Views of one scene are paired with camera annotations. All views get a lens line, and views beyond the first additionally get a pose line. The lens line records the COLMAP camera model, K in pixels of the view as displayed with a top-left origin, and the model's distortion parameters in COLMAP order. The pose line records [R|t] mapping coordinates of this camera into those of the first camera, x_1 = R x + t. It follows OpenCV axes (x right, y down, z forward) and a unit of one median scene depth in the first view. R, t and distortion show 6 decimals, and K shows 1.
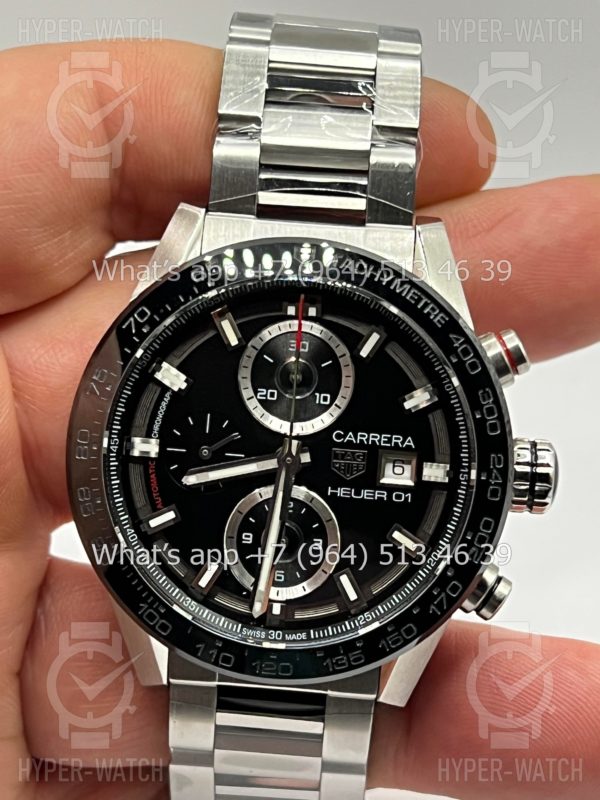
lens RADIAL K [[1950.4, 0, 297.3], [0, 1950.4, 399.9], [0, 0, 1]] dist [0.325445, 0.000000]
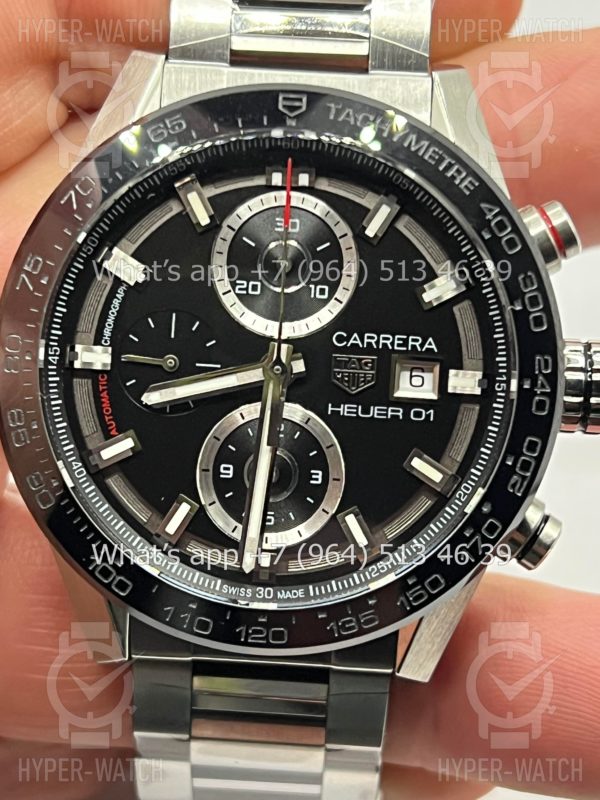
lens RADIAL K [[1950.4, 0, 299.5], [0, 1950.4, 392.6], [0, 0, 1]] dist [0.325445, 0.000000]
pose [[0.999753, -0.019243, 0.011076, -0.004370], [0.019322, 0.999789, -0.007034, 0.045563], [-0.010938, 0.007246, 0.999914, 0.215083]]
